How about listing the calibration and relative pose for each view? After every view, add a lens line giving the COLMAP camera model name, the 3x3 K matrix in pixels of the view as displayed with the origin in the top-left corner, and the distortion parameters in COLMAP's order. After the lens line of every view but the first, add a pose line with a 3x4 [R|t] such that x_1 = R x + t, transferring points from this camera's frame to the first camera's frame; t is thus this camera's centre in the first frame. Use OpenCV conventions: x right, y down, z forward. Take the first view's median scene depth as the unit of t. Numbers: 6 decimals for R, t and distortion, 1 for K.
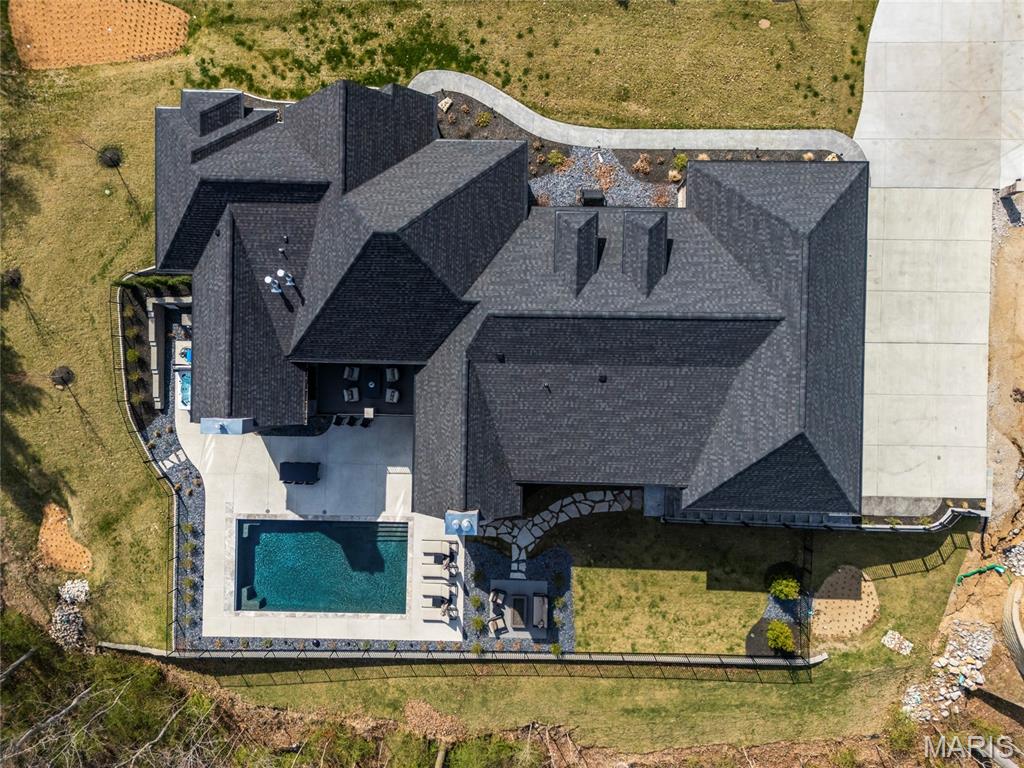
lens RADIAL K [[756.3, 0, 512.0], [0, 756.3, 384.0], [0, 0, 1]] dist [0.055562, -0.008517]
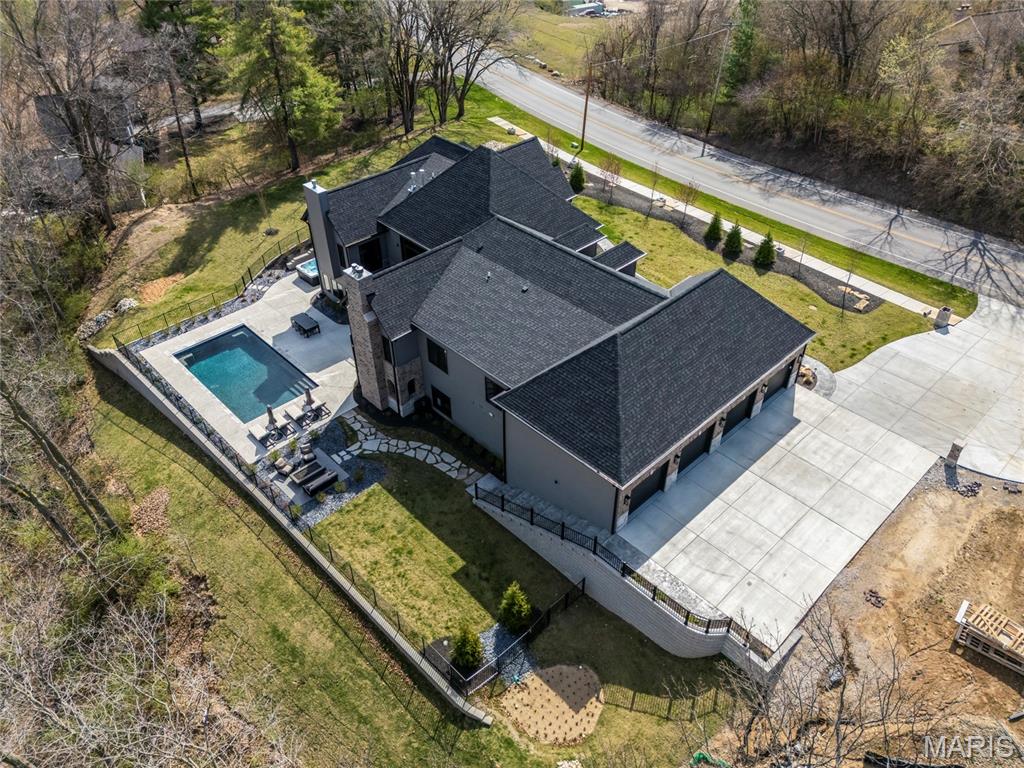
lens RADIAL K [[756.3, 0, 512.0], [0, 756.3, 384.0], [0, 0, 1]] dist [0.055562, -0.008517]
pose [[0.706149, 0.457461, -0.540447, 0.672189], [-0.707912, 0.440386, -0.552196, 0.601785], [-0.014603, 0.772522, 0.634820, 0.279996]]
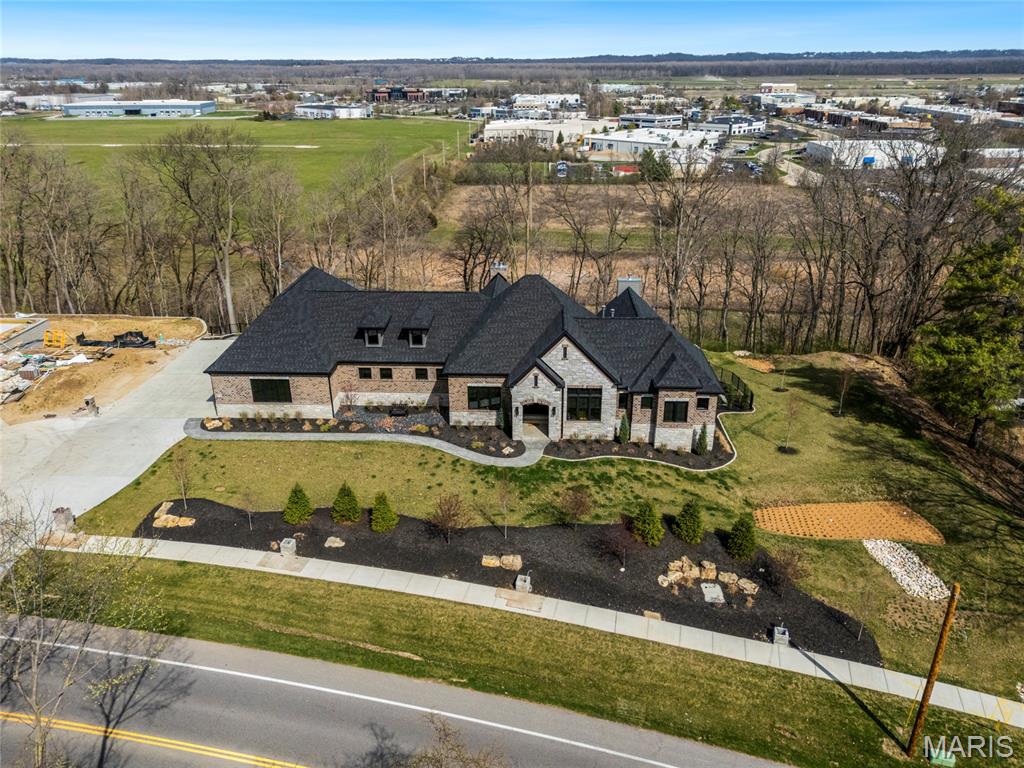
lens RADIAL K [[756.3, 0, 512.0], [0, 756.3, 384.0], [0, 0, 1]] dist [0.055562, -0.008517]
pose [[-0.999447, 0.010253, 0.031632, -0.123967], [0.024791, -0.404239, 0.914317, -1.319142], [0.022162, 0.914596, 0.403761, 0.394896]]
